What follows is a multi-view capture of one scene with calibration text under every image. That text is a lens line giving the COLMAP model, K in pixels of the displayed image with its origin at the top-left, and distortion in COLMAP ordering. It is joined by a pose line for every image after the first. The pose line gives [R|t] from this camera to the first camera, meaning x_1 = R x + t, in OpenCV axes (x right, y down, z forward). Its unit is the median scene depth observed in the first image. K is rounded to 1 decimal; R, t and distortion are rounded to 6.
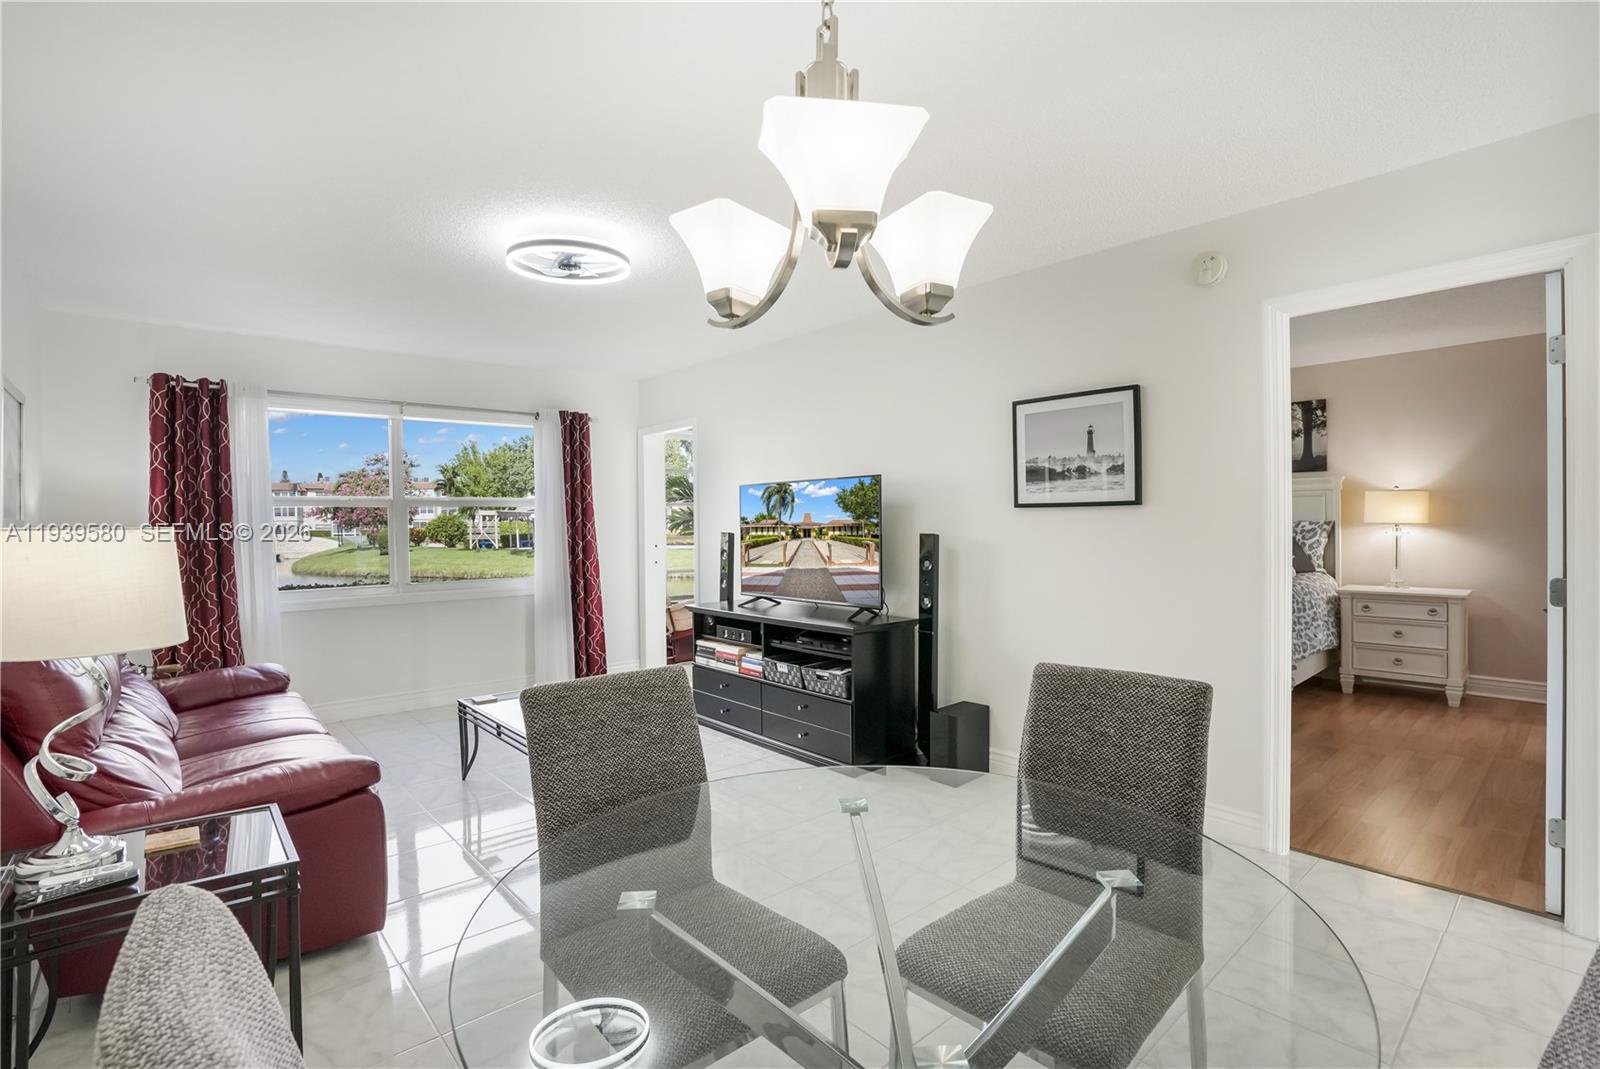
lens RADIAL K [[771.0, 0, 781.1], [0, 771.0, 536.6], [0, 0, 1]] dist [-0.027298, 0.009870]
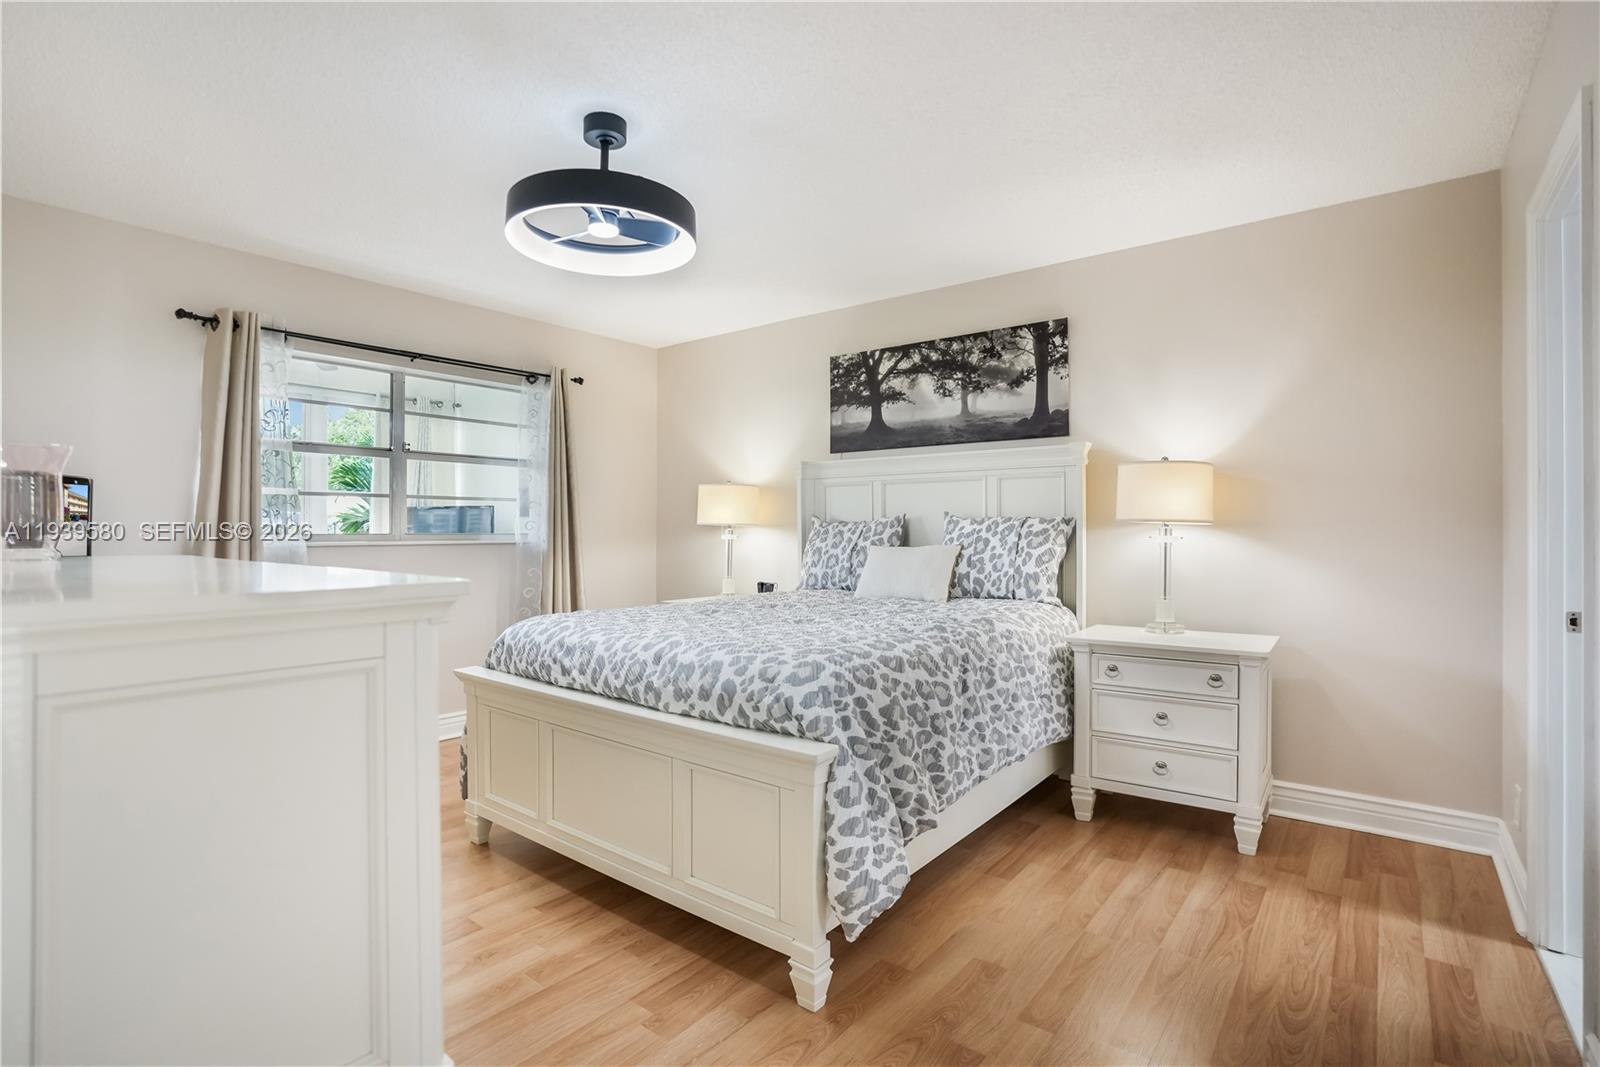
lens RADIAL K [[771.0, 0, 803.3], [0, 771.0, 526.5], [0, 0, 1]] dist [-0.027298, 0.009870]
pose [[0.984697, 0.016303, 0.173513, 0.428160], [-0.012777, 0.999689, -0.021418, 0.002136], [-0.173808, 0.018873, 0.984599, 0.462326]]
